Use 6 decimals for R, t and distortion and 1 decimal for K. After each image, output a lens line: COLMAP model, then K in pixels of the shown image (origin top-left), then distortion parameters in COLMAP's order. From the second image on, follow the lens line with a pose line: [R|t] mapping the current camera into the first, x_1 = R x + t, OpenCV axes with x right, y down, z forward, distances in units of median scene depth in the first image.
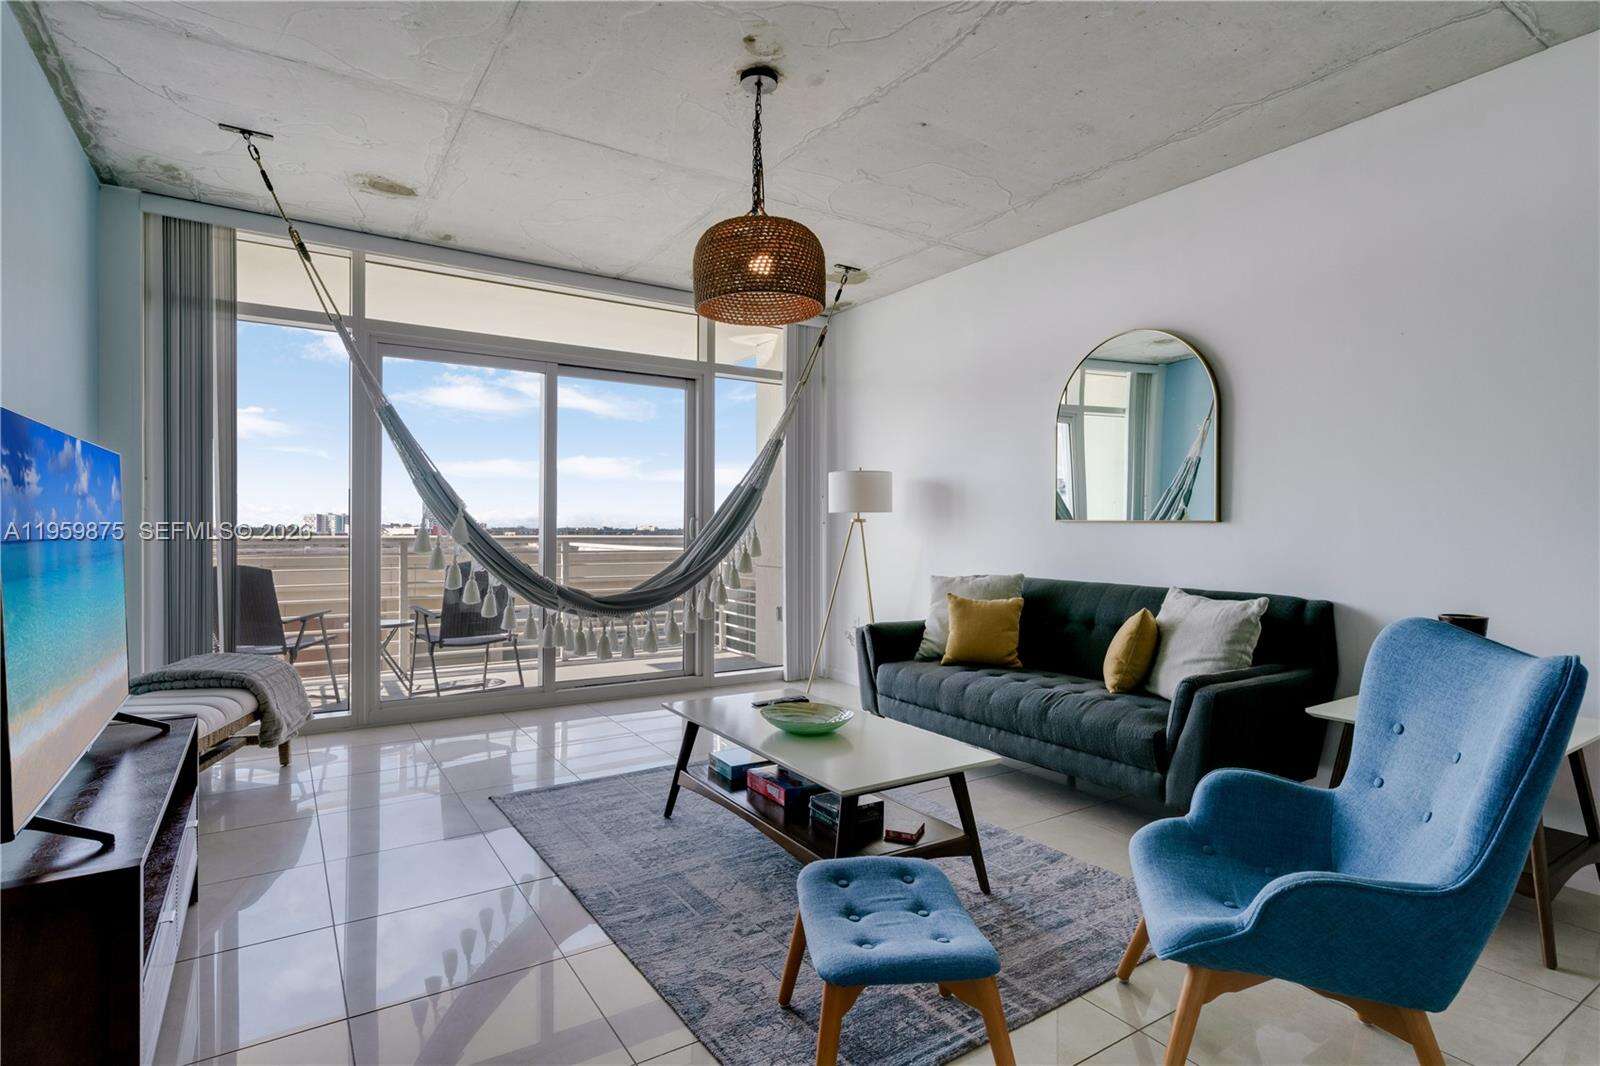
lens RADIAL K [[805.6, 0, 788.8], [0, 805.6, 531.7], [0, 0, 1]] dist [-0.003771, -0.000229]
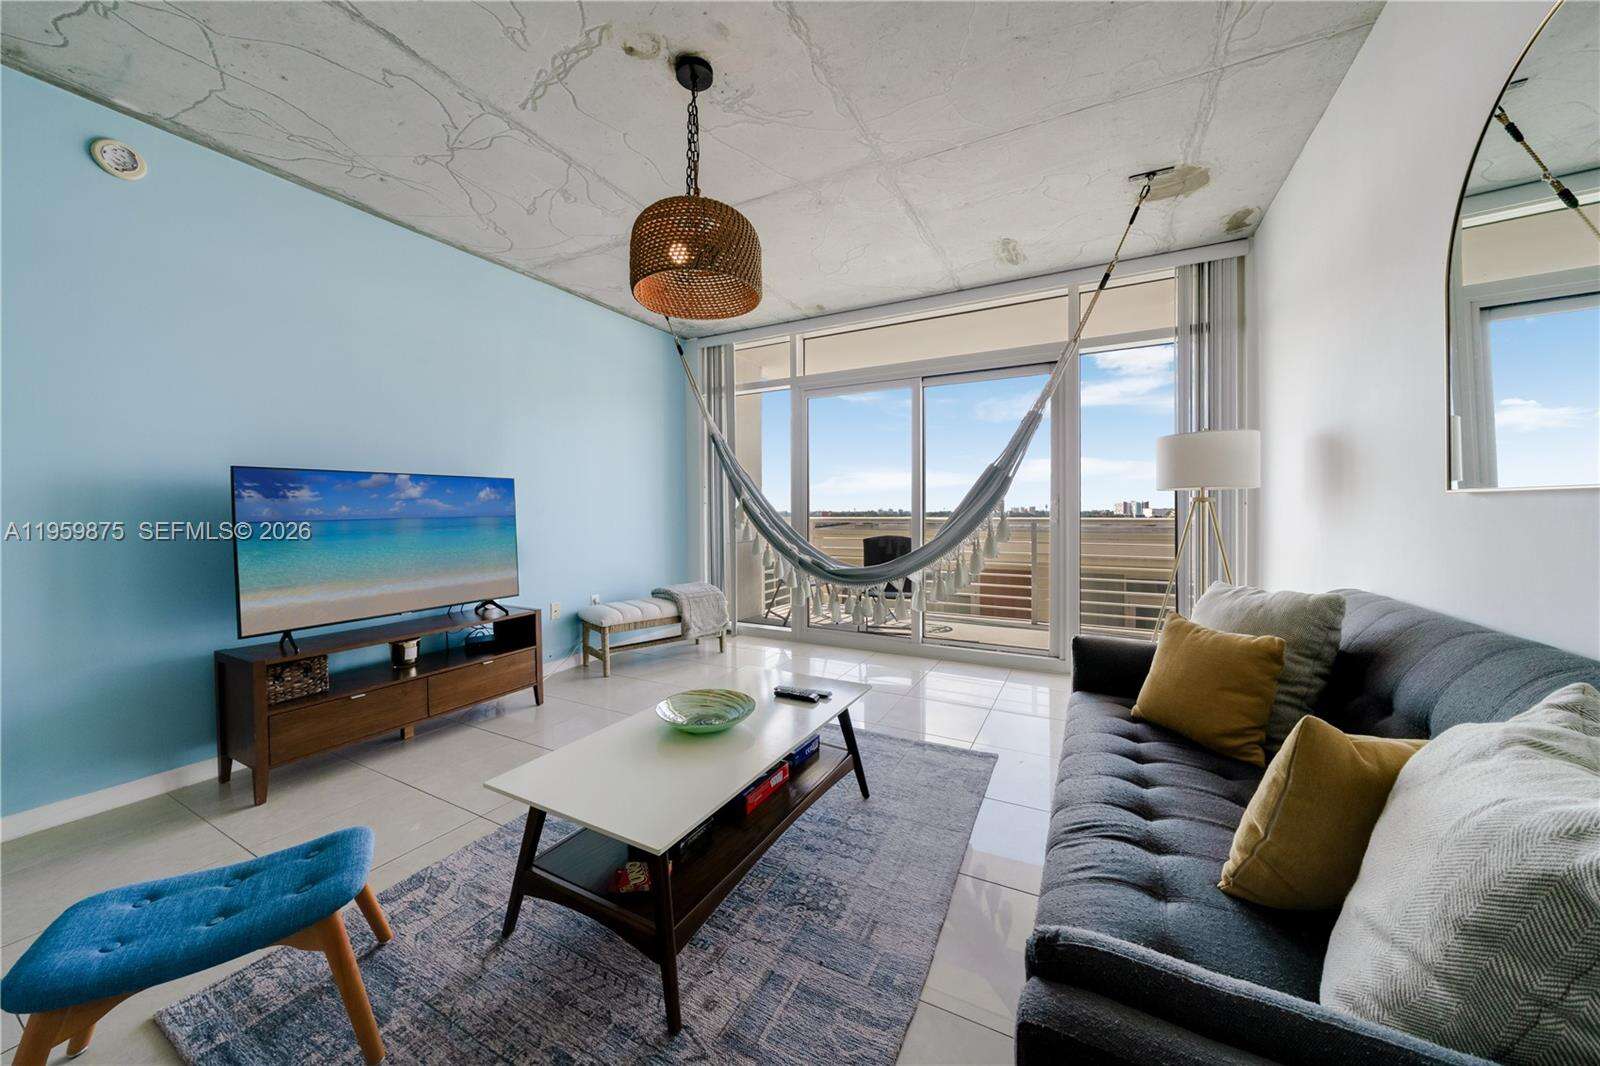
lens RADIAL K [[545.8, 0, 803.5], [0, 545.8, 522.7], [0, 0, 1]] dist [-0.000619, -0.000012]
pose [[0.496945, 0.012844, -0.867687, 0.568673], [0.003847, 0.999848, 0.017003, -0.001797], [0.867774, -0.011787, 0.496820, 0.689047]]
